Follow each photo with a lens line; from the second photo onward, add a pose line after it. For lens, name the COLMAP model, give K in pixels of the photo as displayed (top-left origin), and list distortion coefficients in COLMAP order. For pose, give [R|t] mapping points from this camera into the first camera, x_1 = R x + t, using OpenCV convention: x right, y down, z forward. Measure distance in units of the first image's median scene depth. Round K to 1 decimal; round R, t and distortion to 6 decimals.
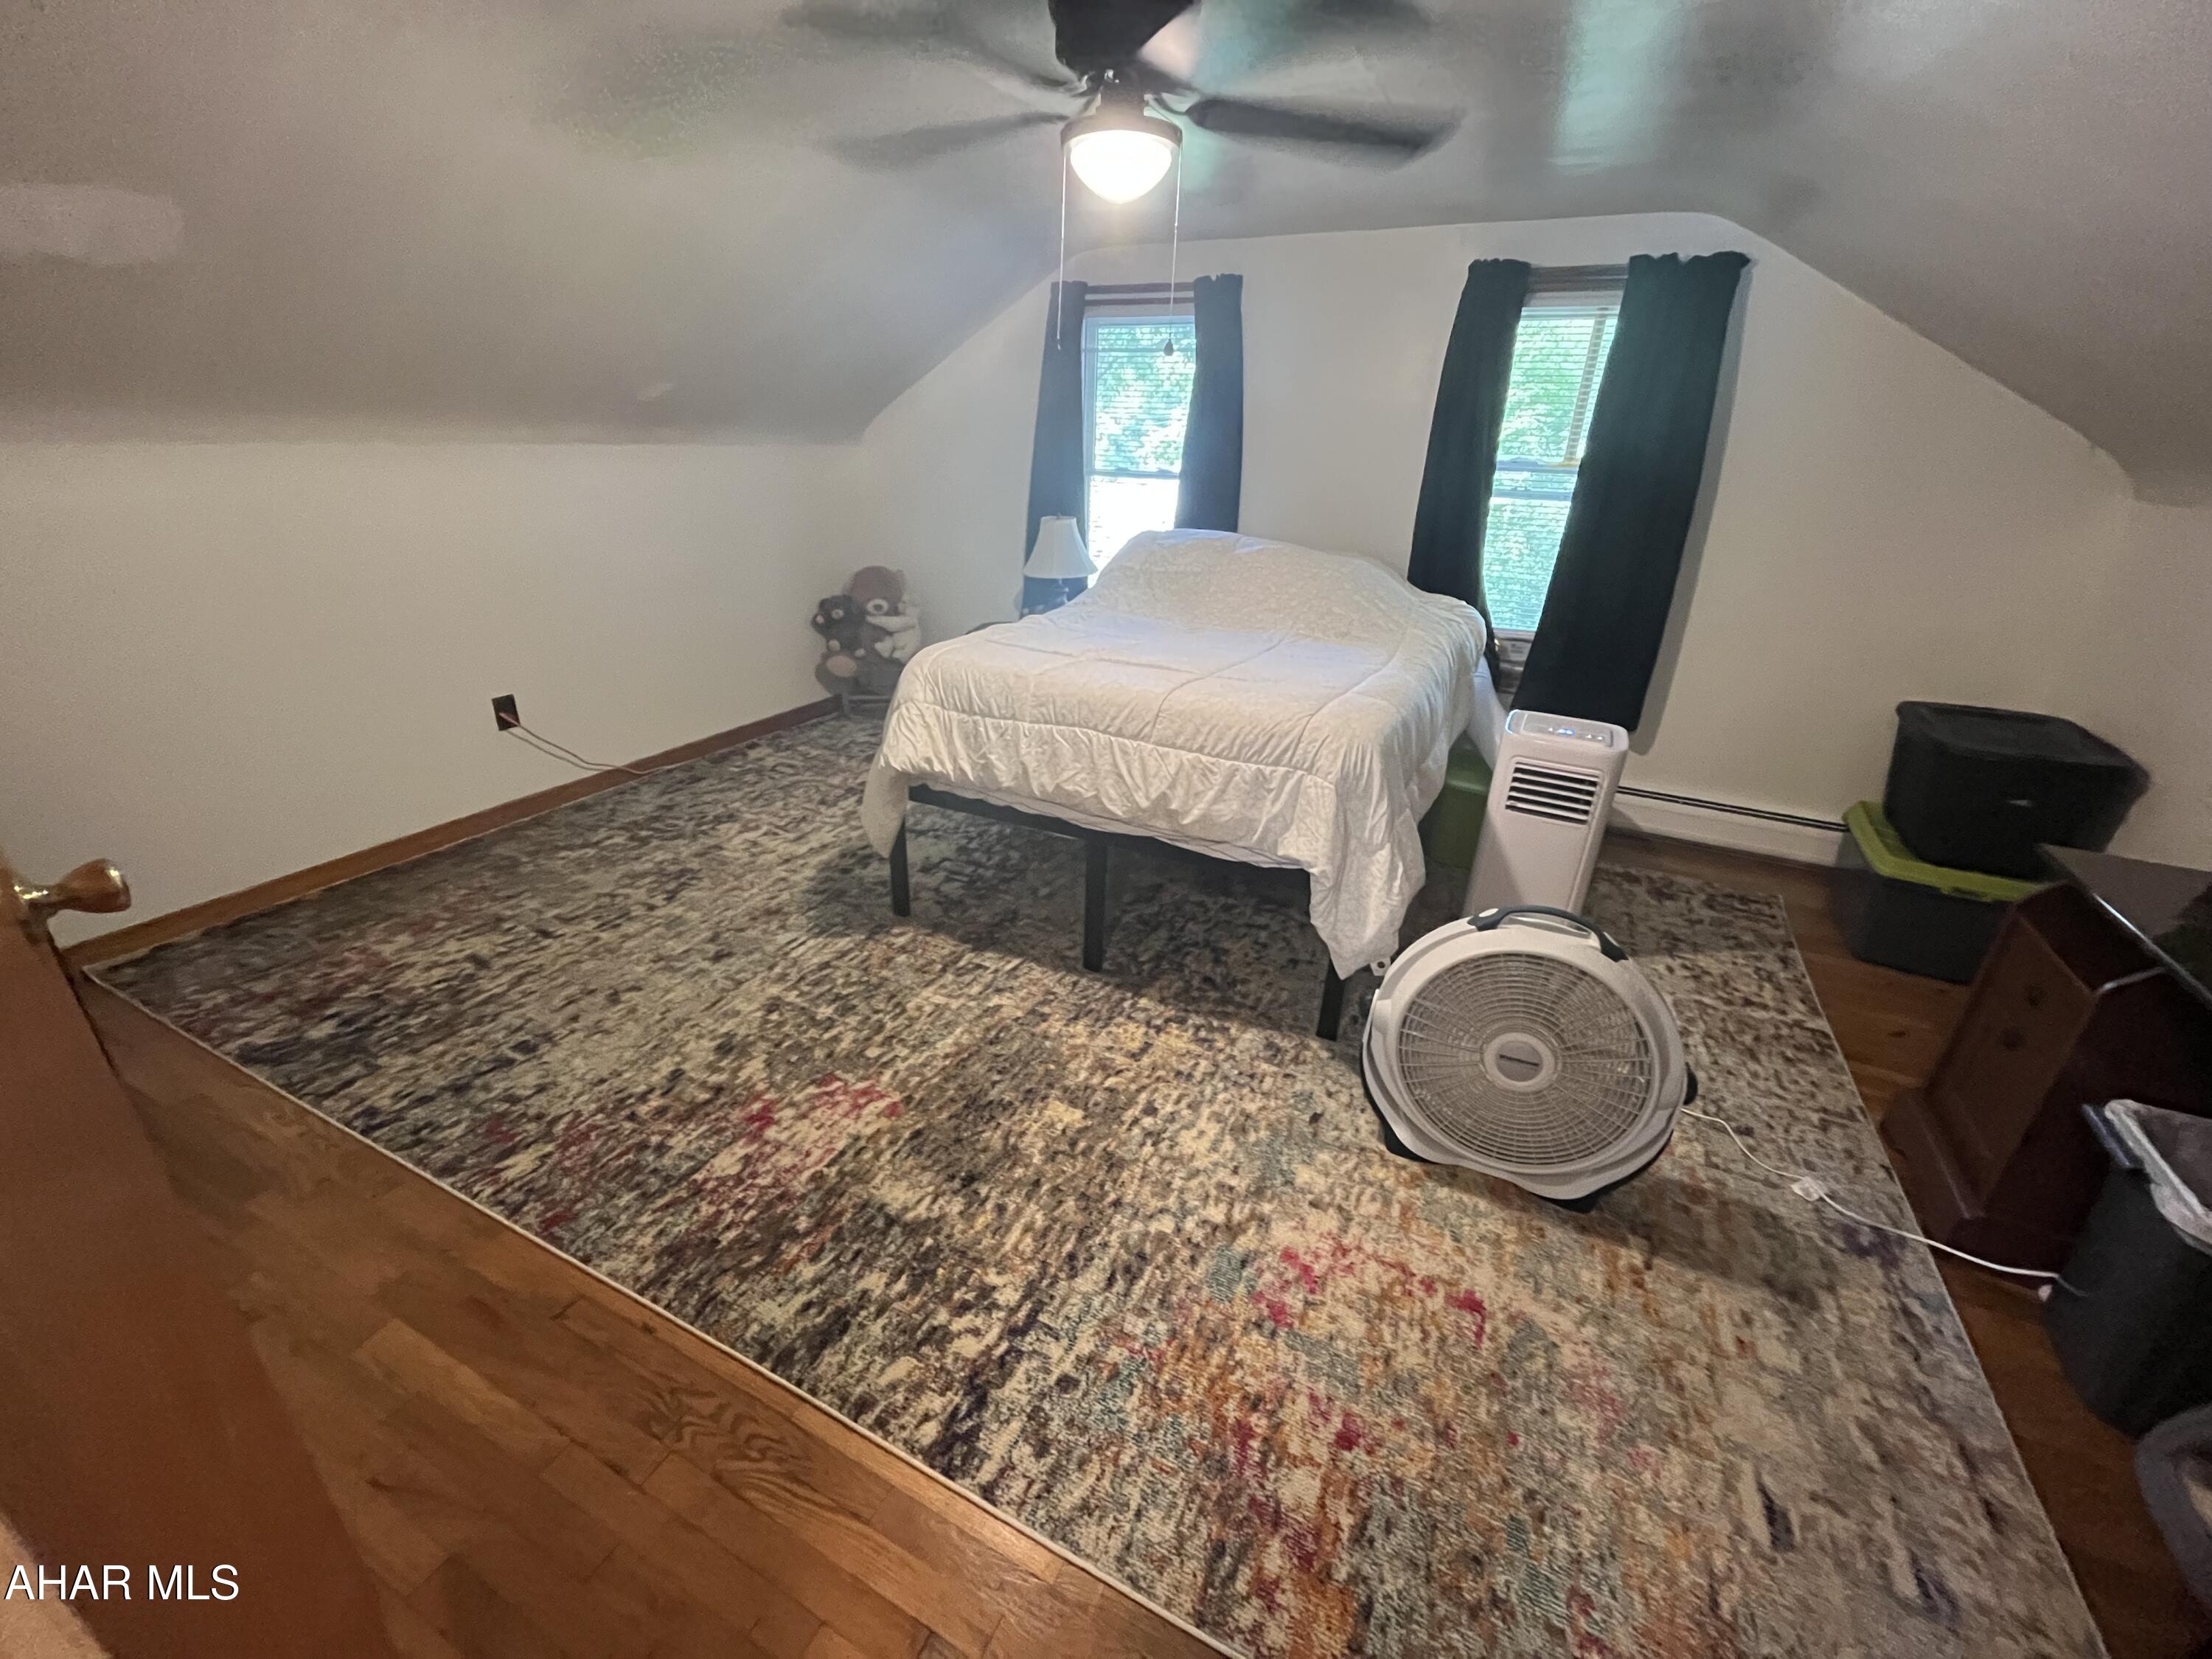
lens RADIAL K [[895.3, 0, 1100.4], [0, 895.3, 828.0], [0, 0, 1]] dist [-0.002296, -0.000065]
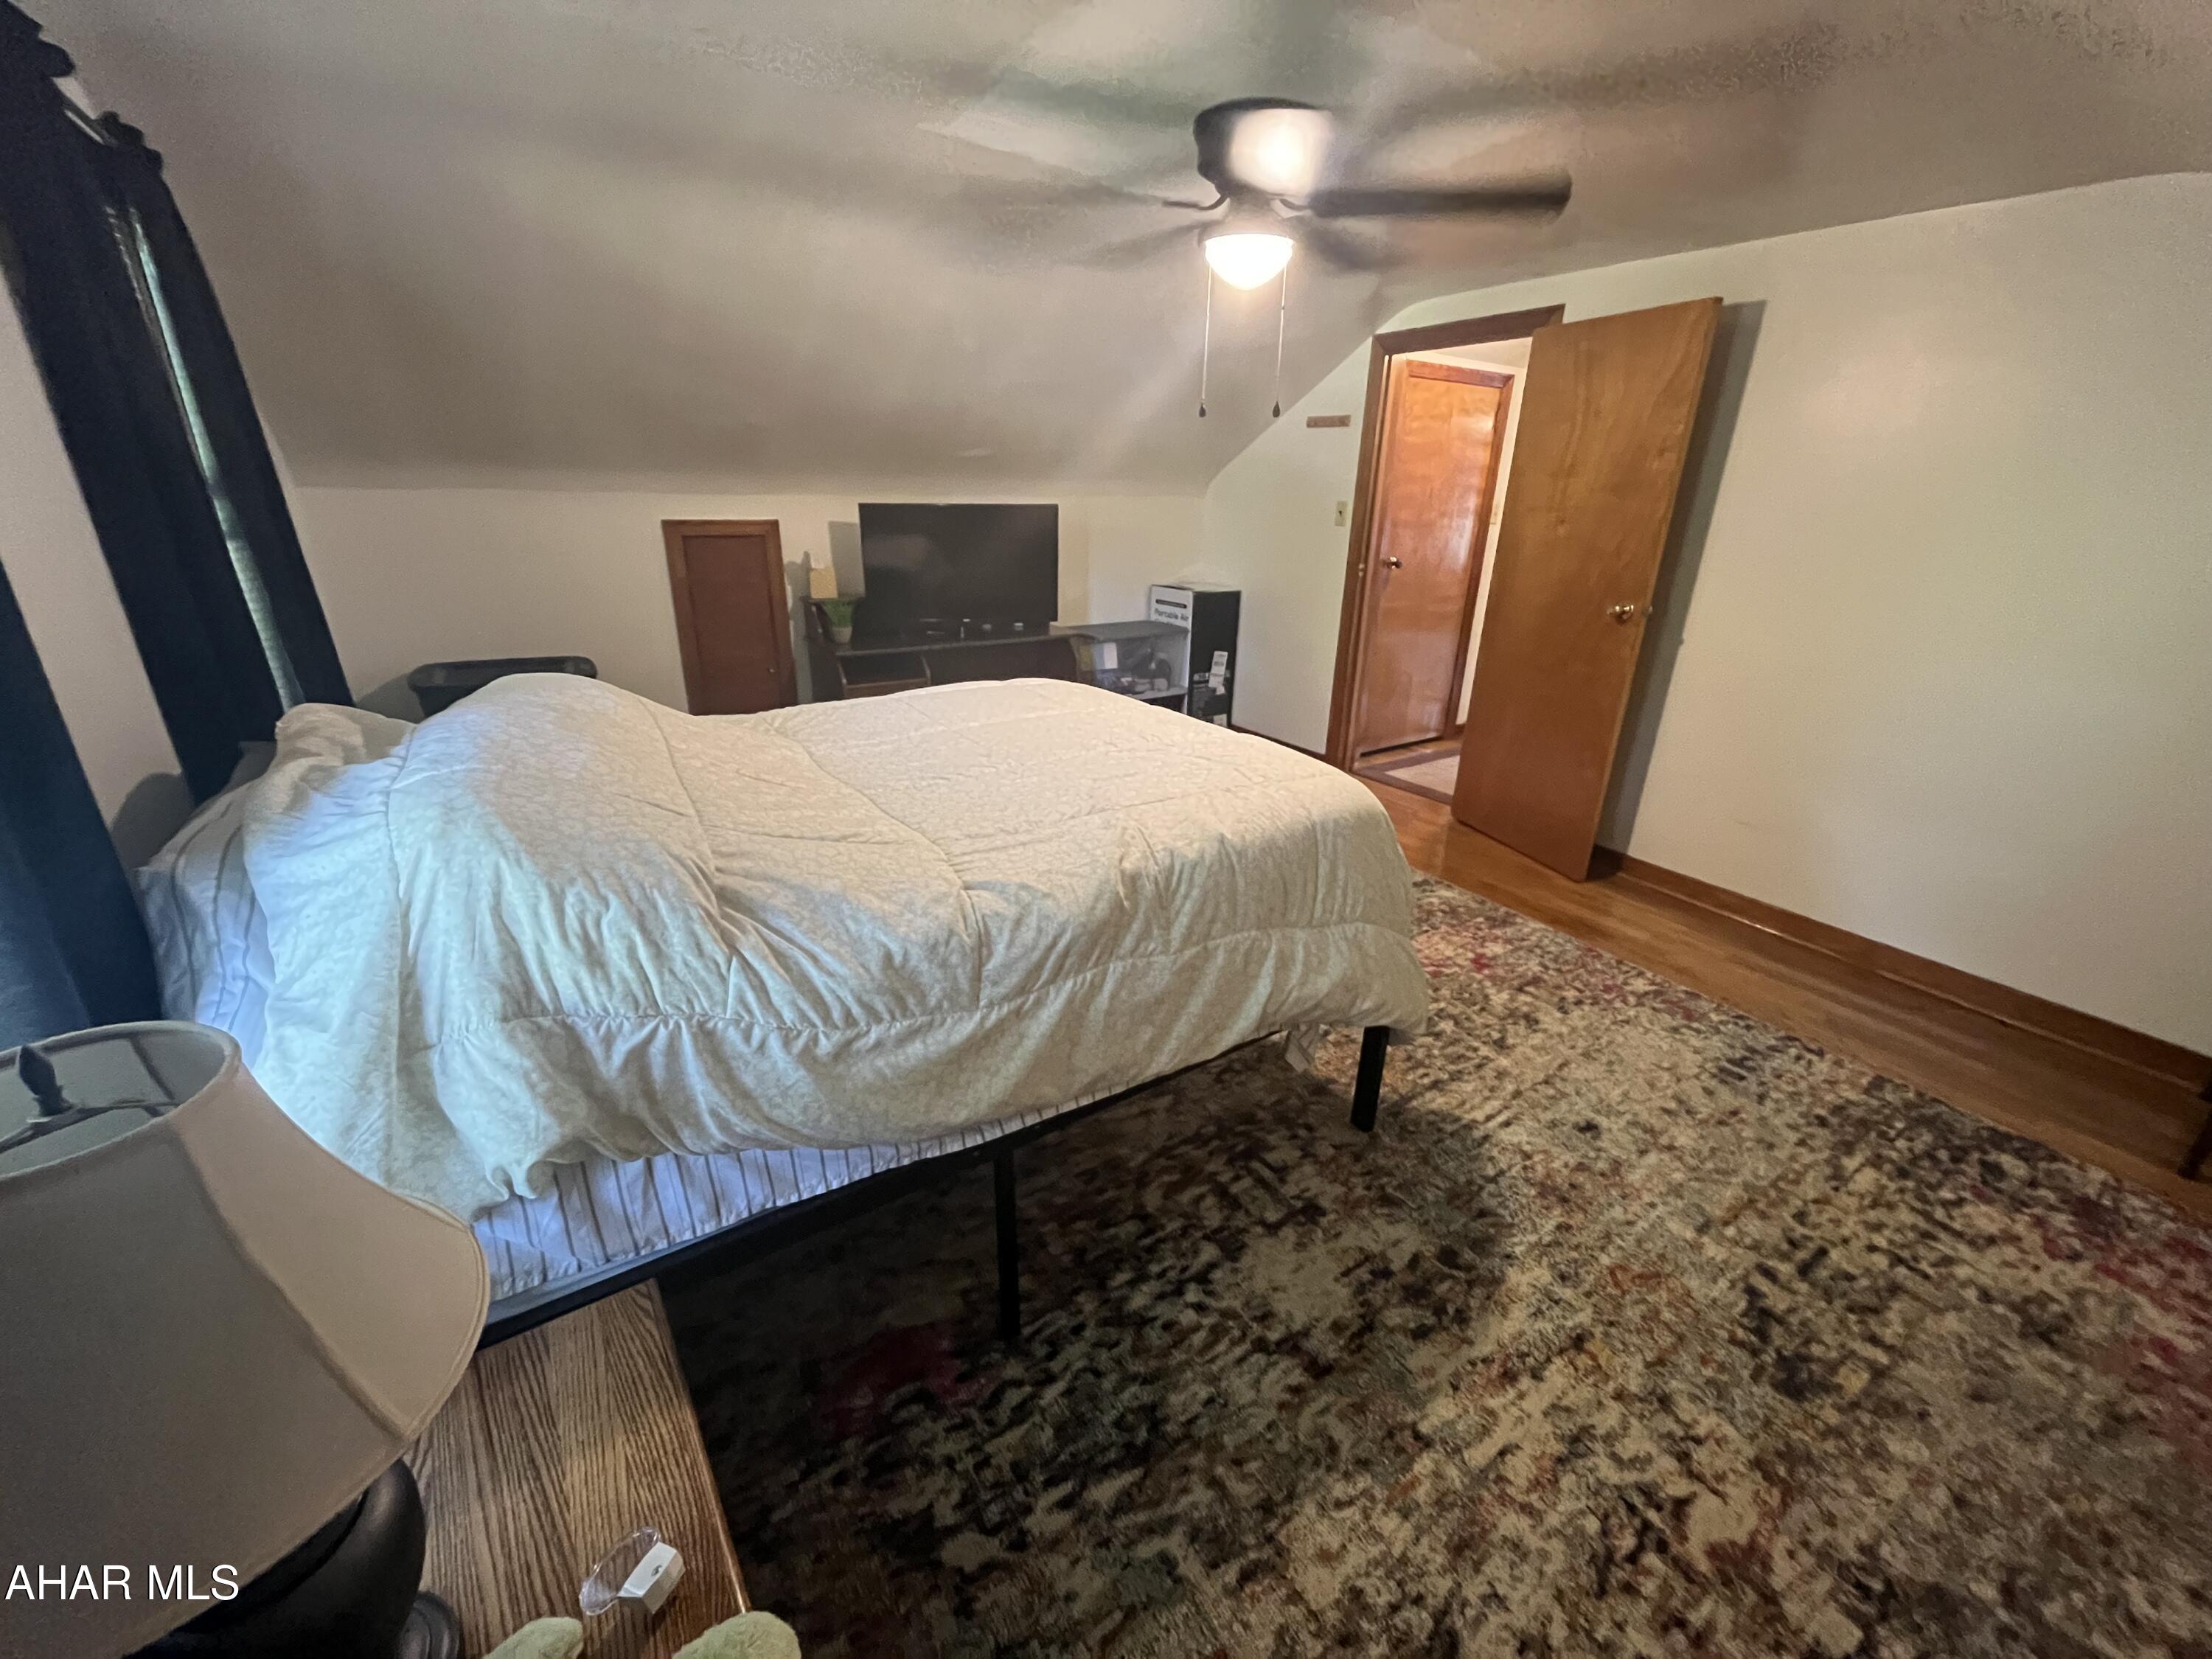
lens RADIAL K [[895.3, 0, 1100.4], [0, 895.3, 828.0], [0, 0, 1]] dist [-0.002296, -0.000065]
pose [[-0.861080, -0.225872, 0.455547, -0.382167], [0.160322, 0.729613, 0.664802, -0.738180], [-0.482533, 0.645482, -0.592043, 1.666924]]
